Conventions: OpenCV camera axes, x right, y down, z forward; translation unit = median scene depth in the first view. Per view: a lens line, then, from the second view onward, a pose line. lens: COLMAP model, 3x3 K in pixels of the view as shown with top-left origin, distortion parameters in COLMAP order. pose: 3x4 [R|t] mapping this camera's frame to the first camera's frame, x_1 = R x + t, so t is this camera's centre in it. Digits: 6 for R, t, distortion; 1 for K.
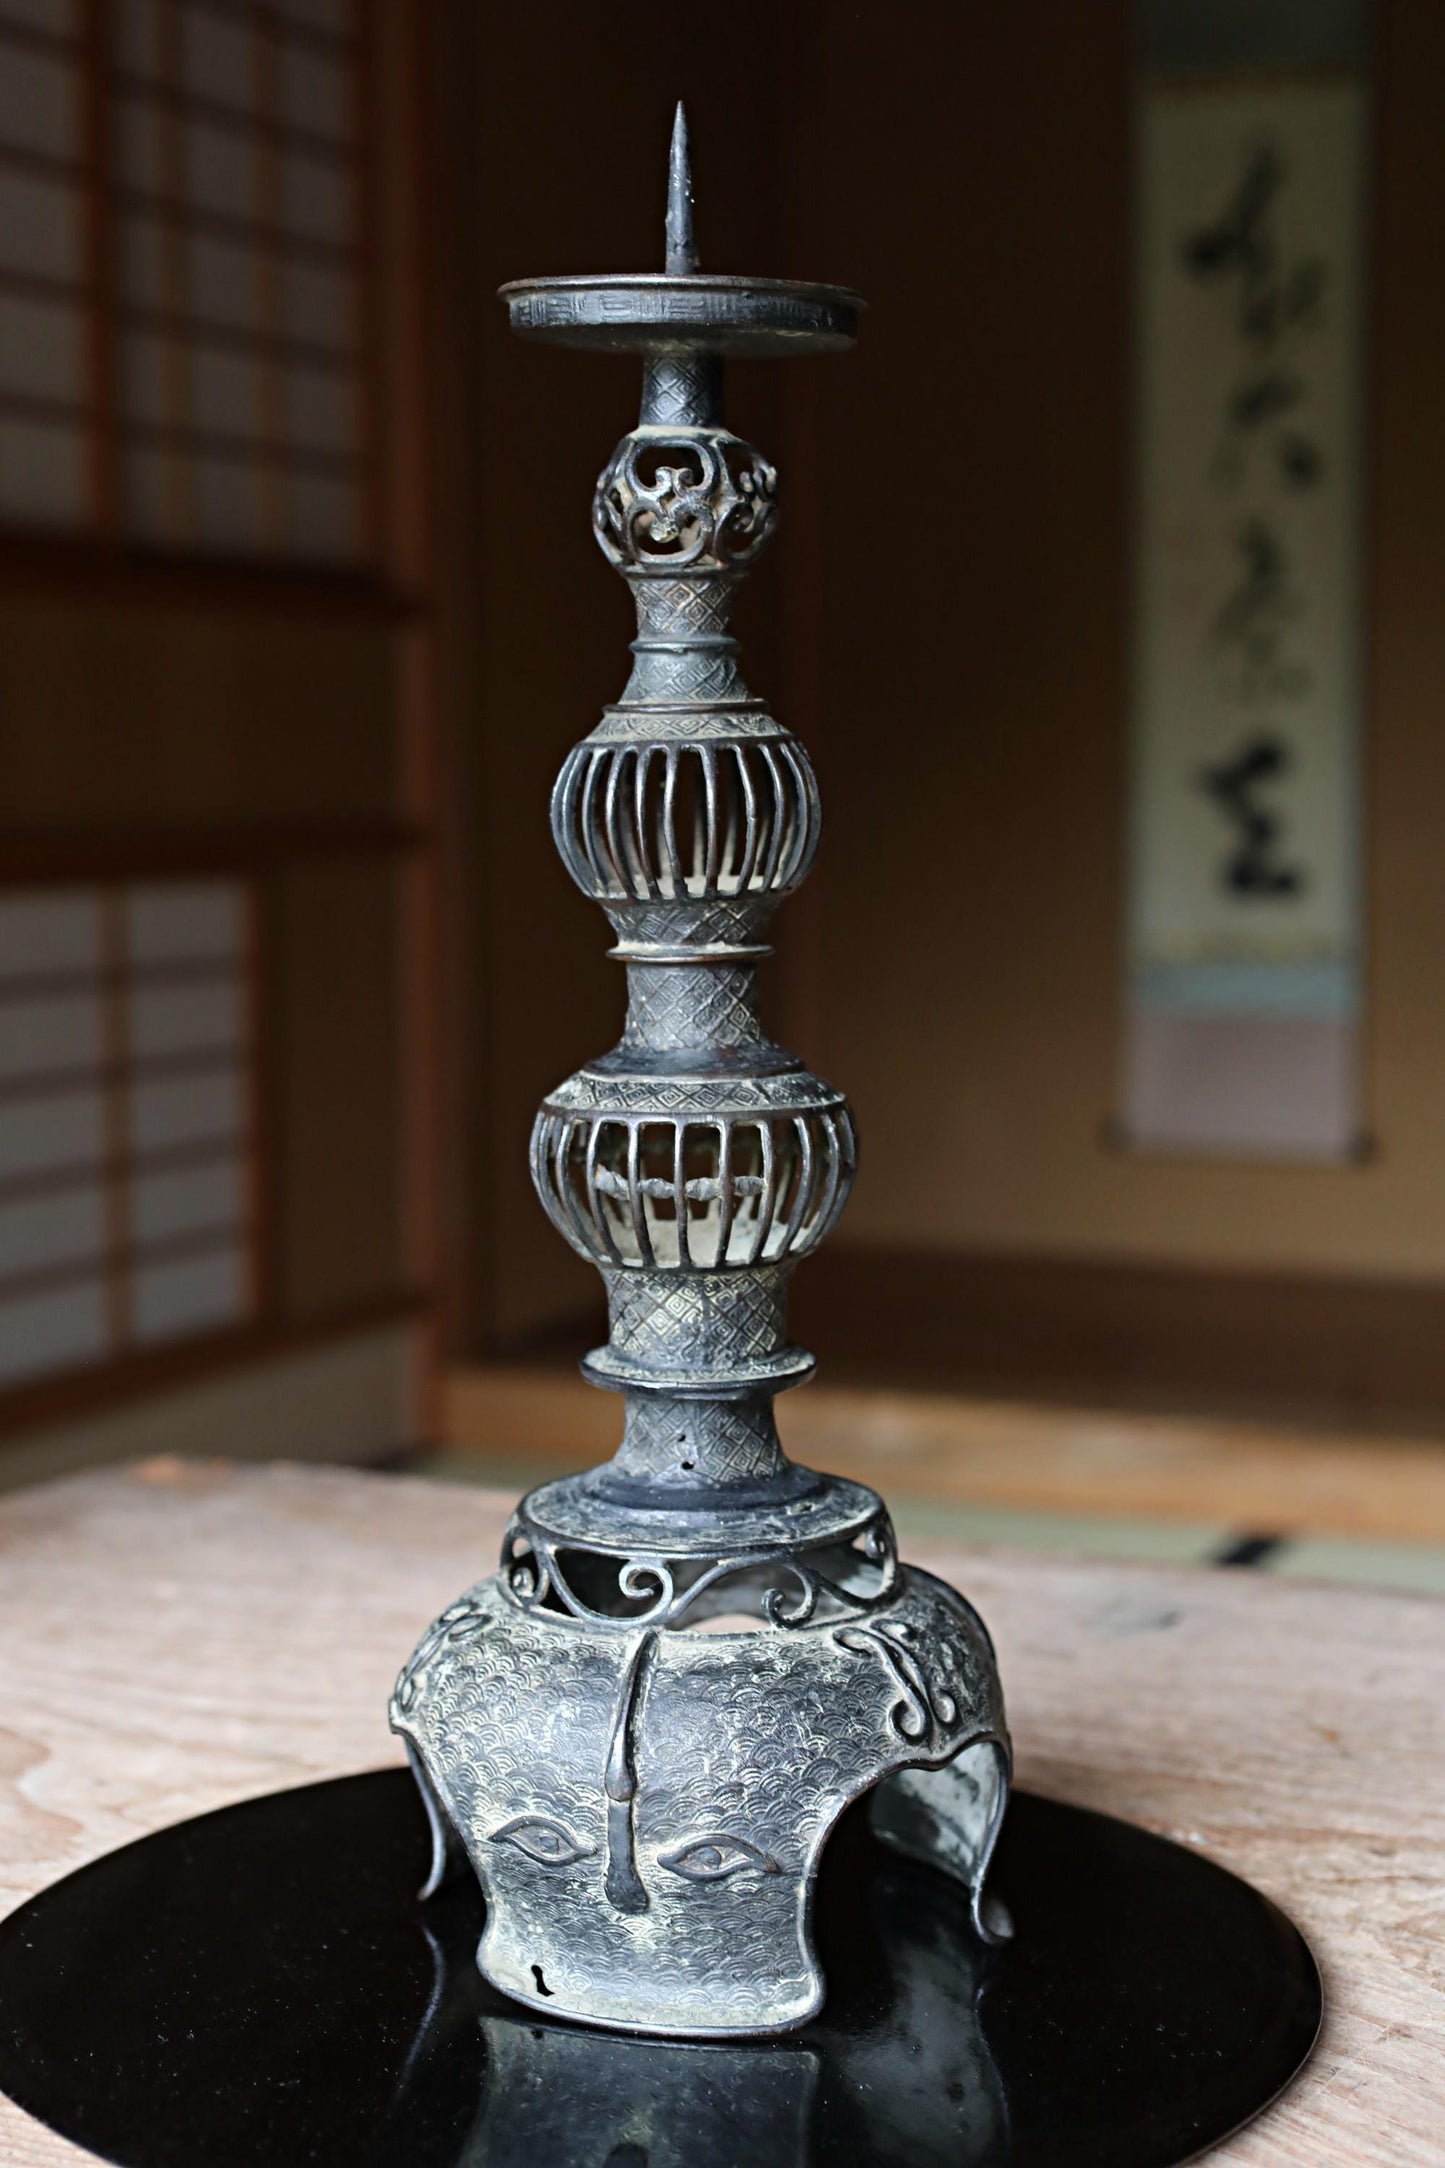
lens RADIAL K [[3463.0, 0, 722.5], [0, 3463.0, 1084.0], [0, 0, 1]] dist [-0.026407, 0.236831]
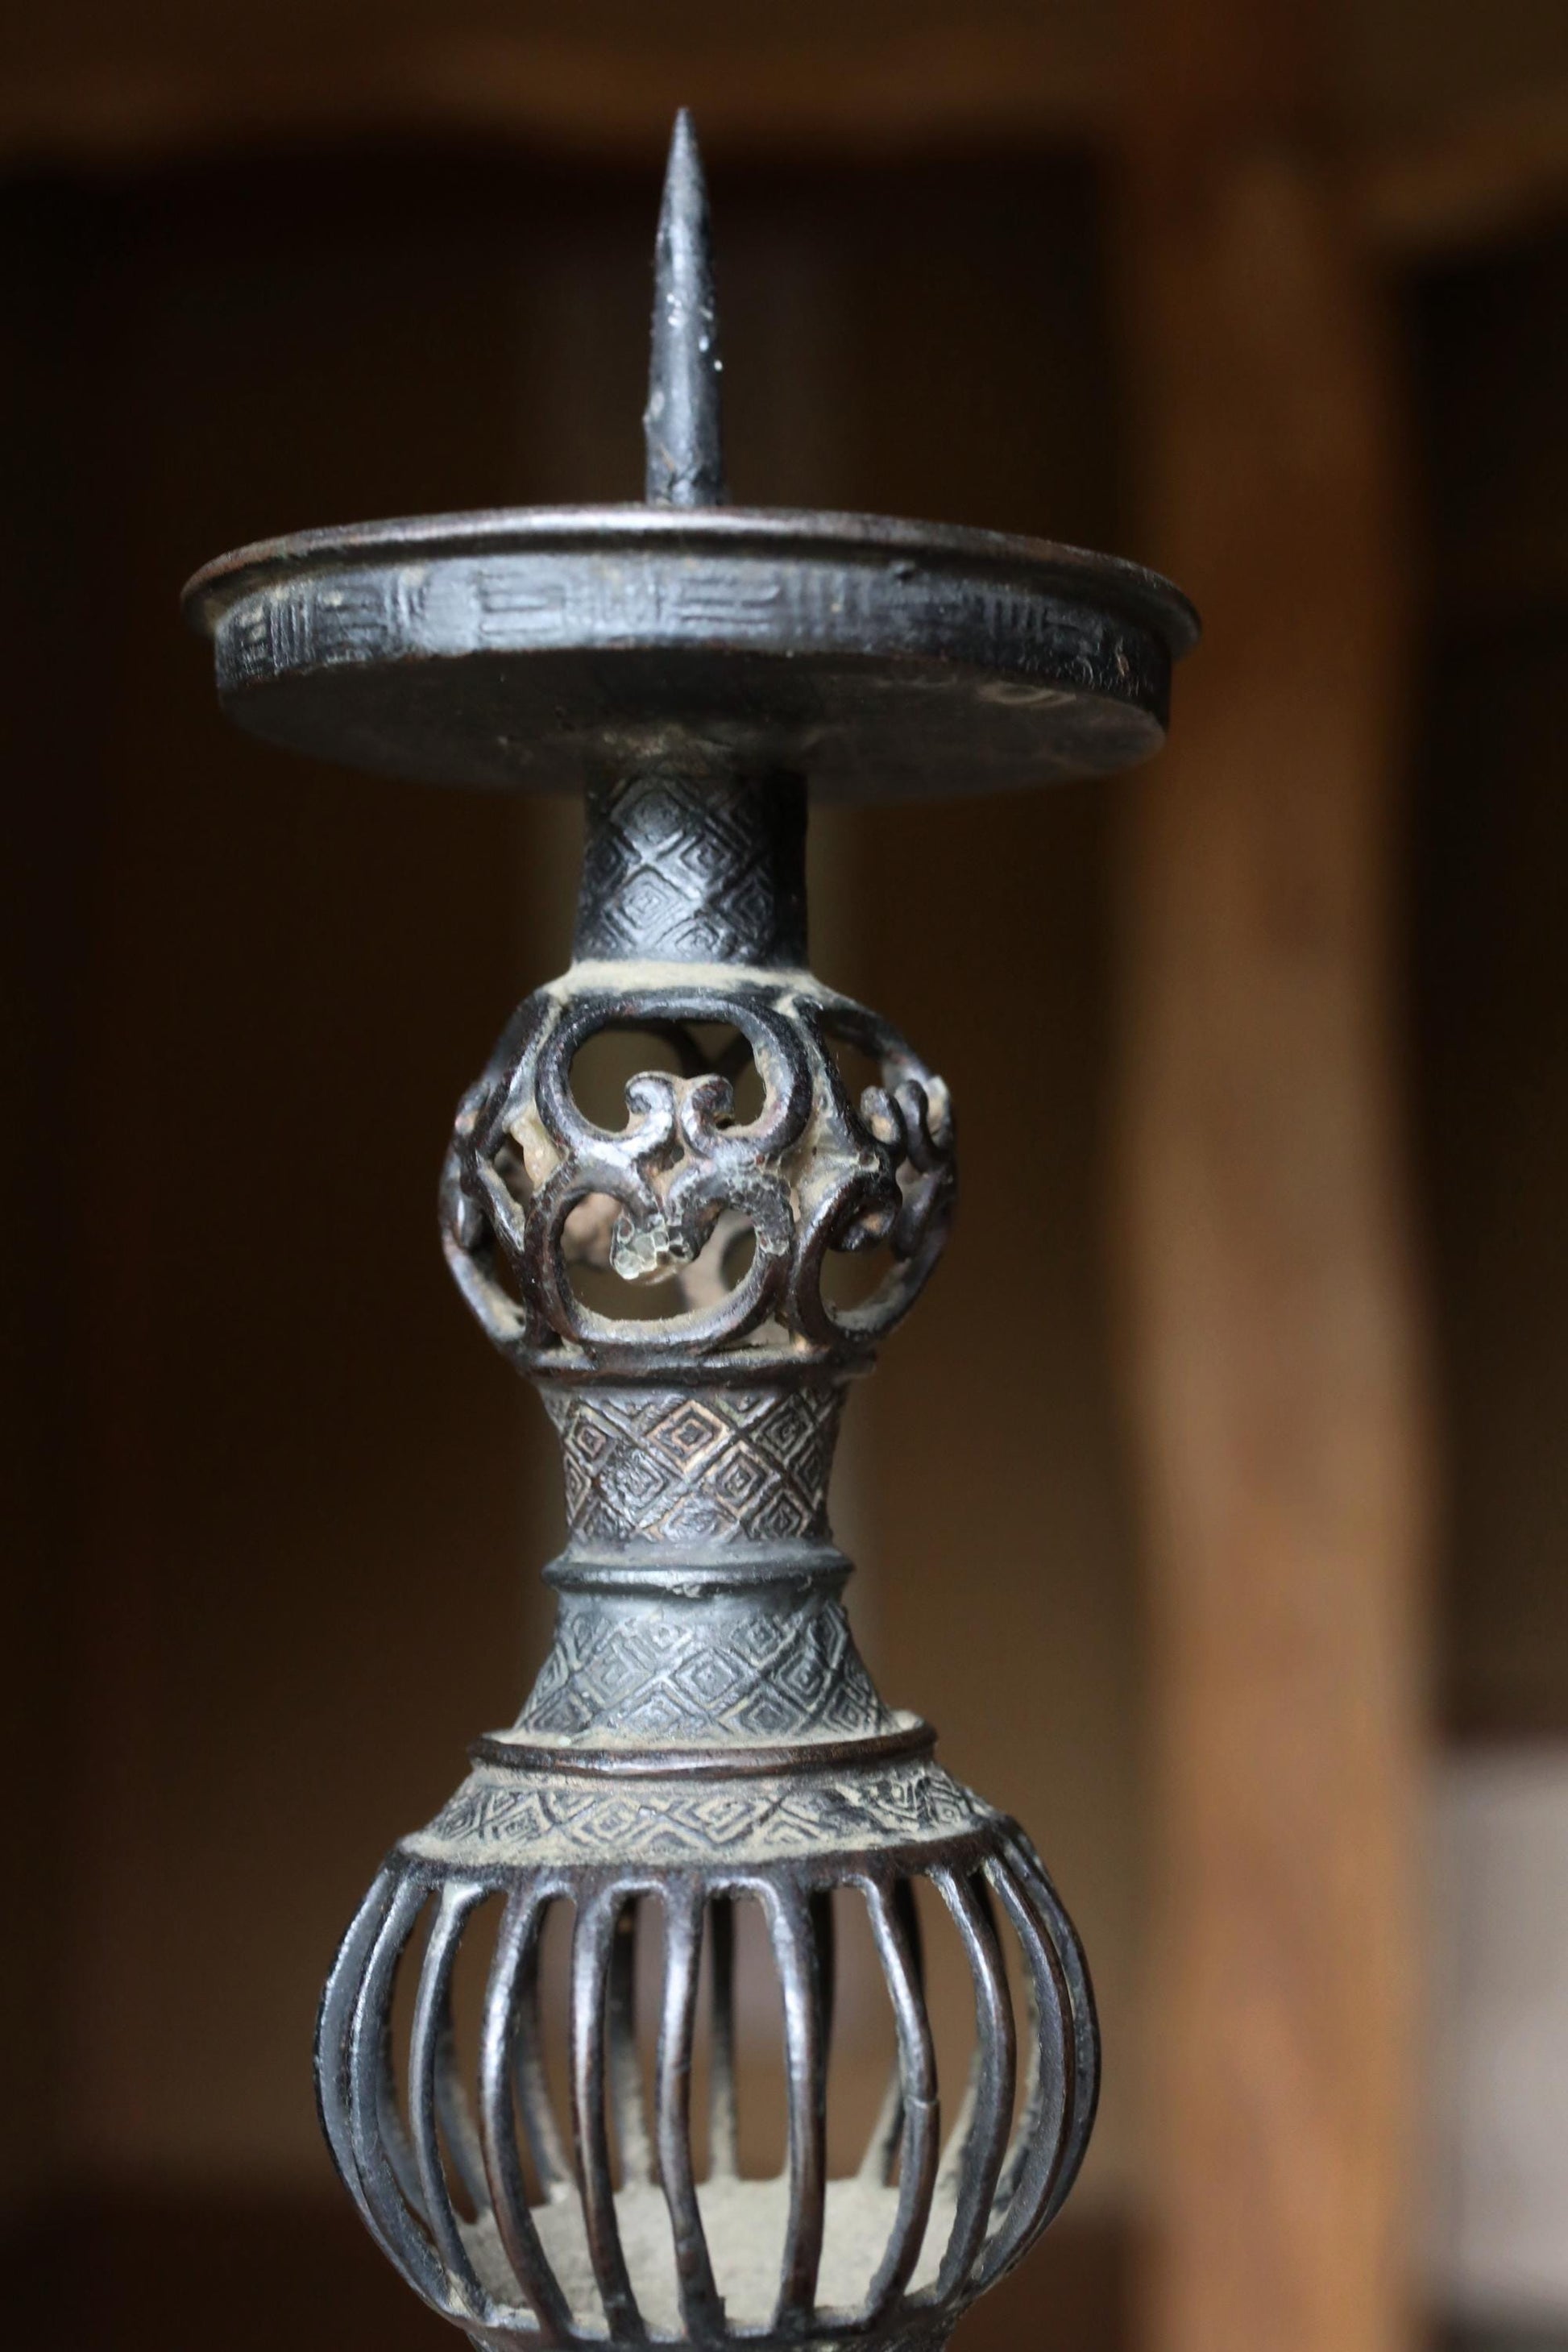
lens RADIAL K [[3700.1, 0, 786.0], [0, 3700.1, 1154.8], [0, 0, 1]] dist [-0.032510, 0.277437]
pose [[0.997740, -0.000284, 0.067191, -0.027894], [0.011952, 0.984795, -0.173309, -0.103908], [-0.066120, 0.173720, 0.982573, 0.625961]]
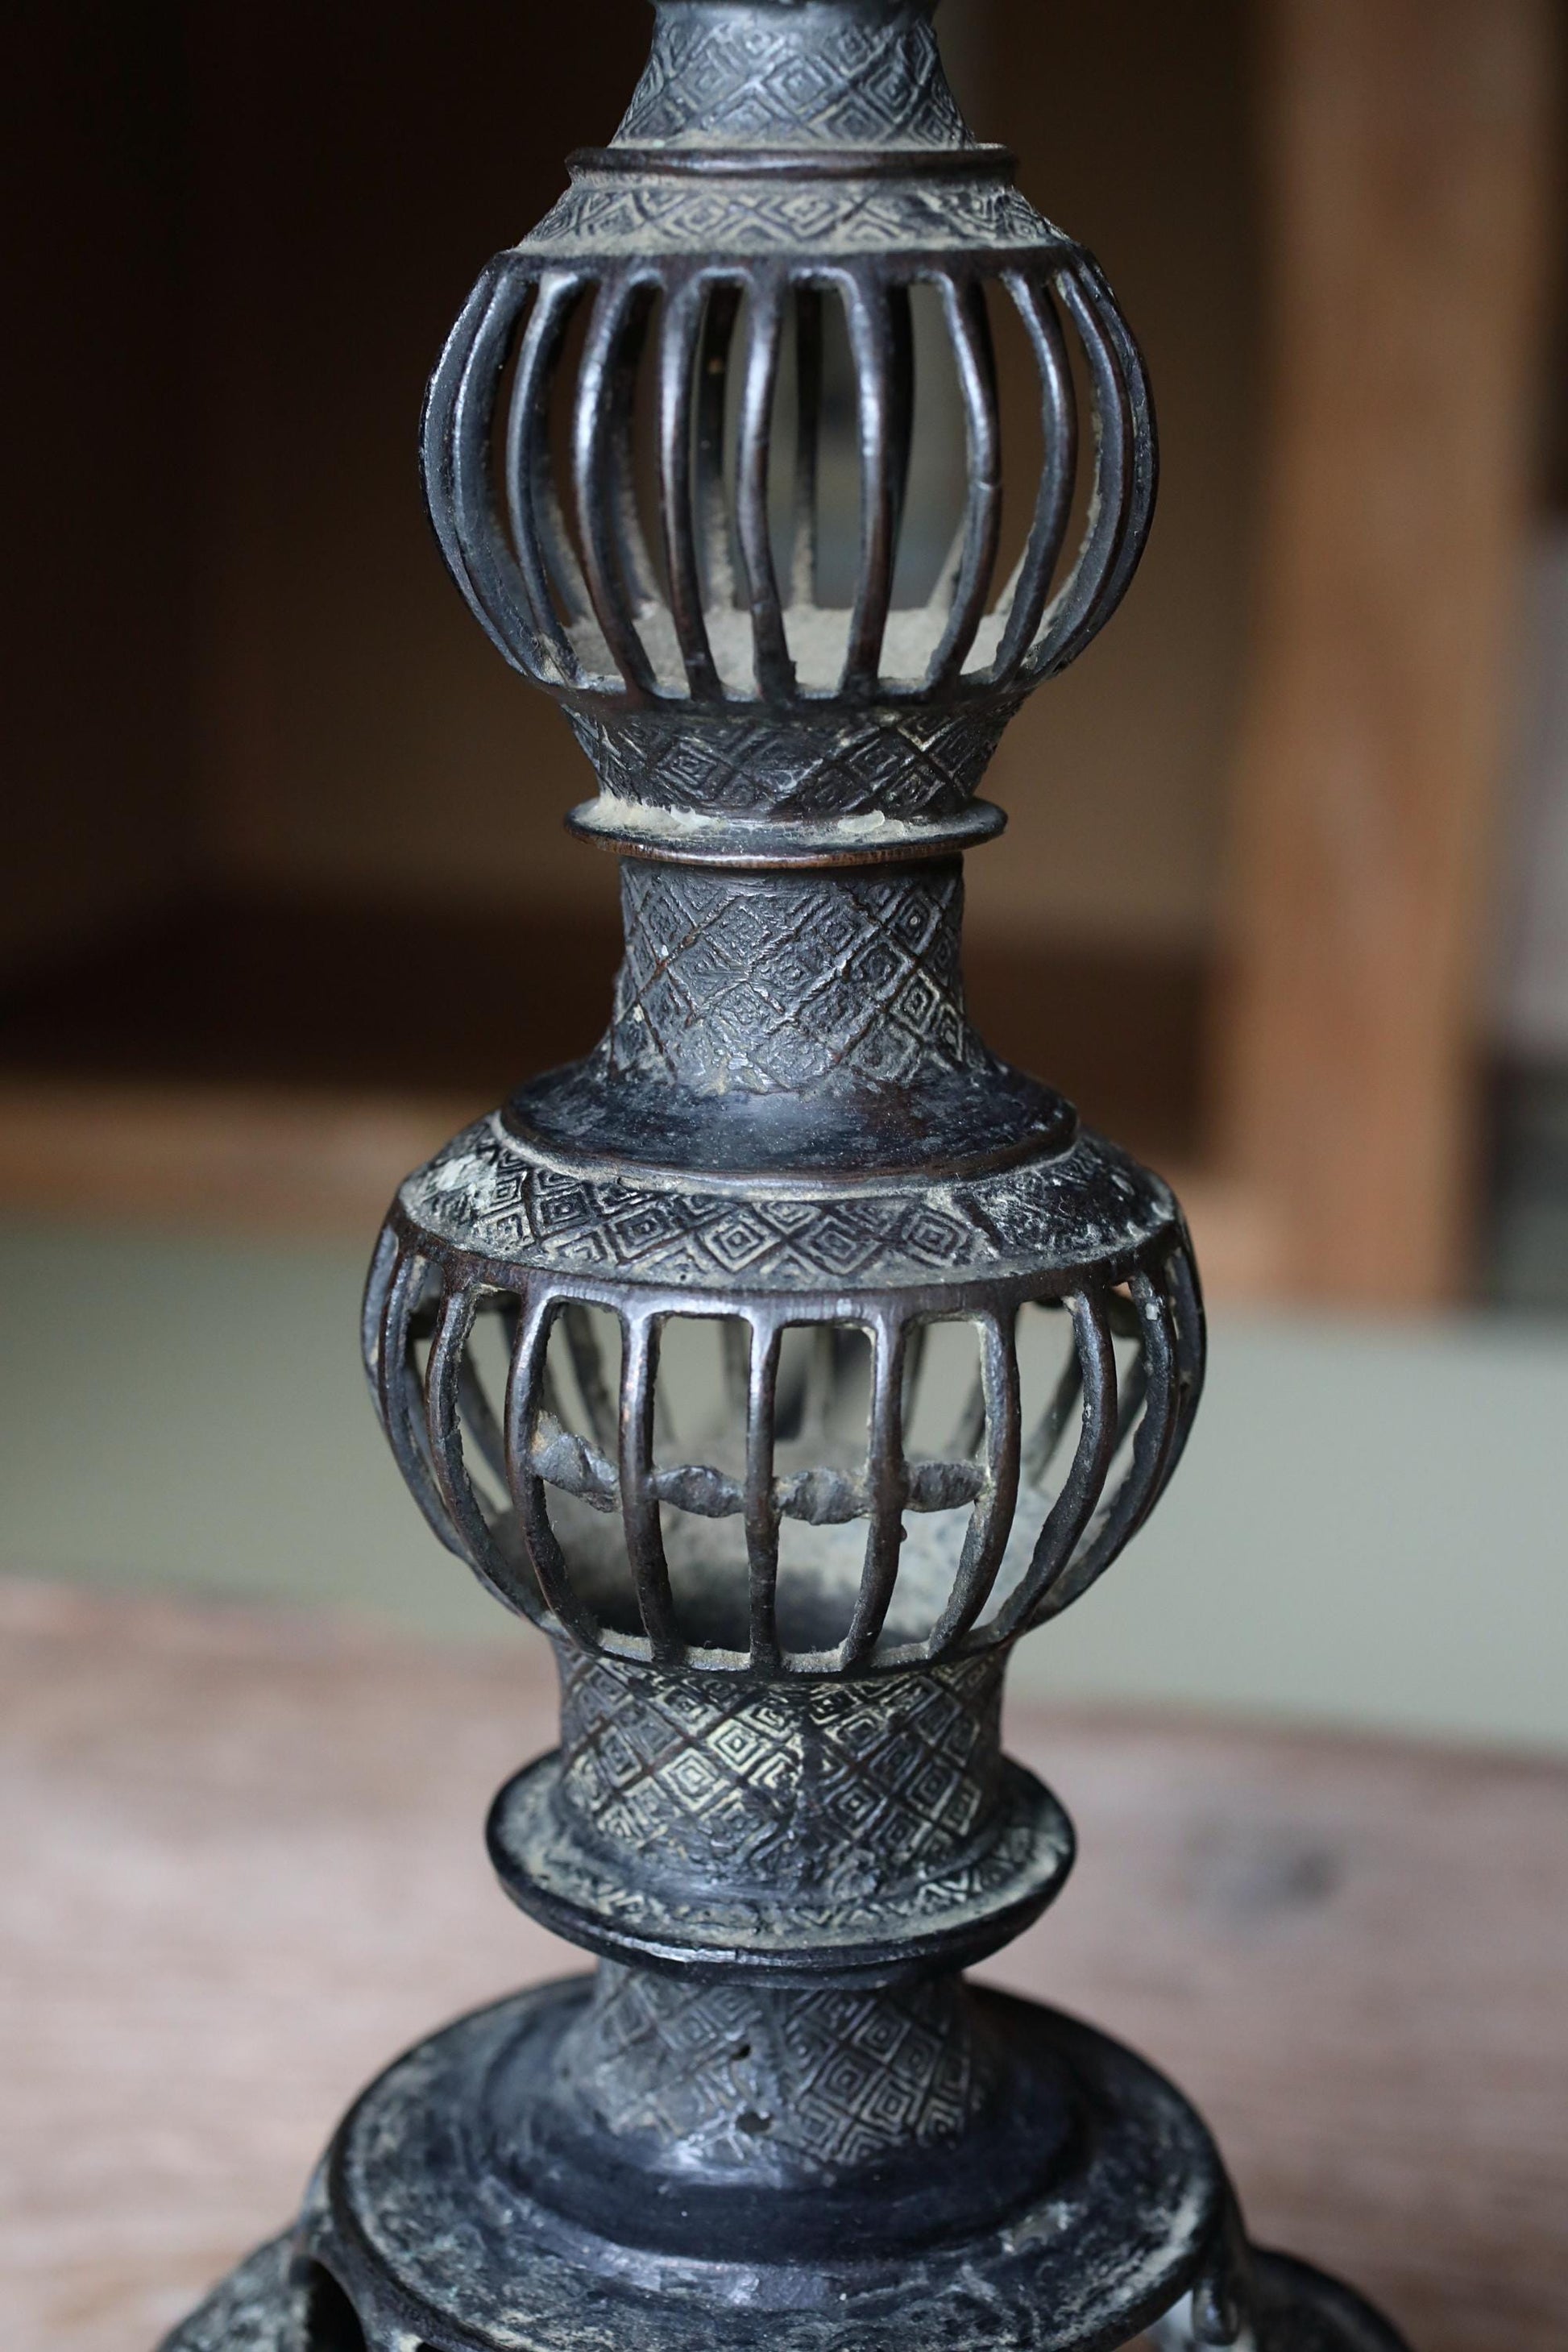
lens RADIAL K [[3700.1, 0, 786.0], [0, 3700.1, 1154.8], [0, 0, 1]] dist [-0.032510, 0.277437]
pose [[0.999136, 0.016185, 0.038276, -0.024919], [-0.021588, 0.989155, 0.145280, -0.062500], [-0.035509, -0.145981, 0.988650, 0.605575]]
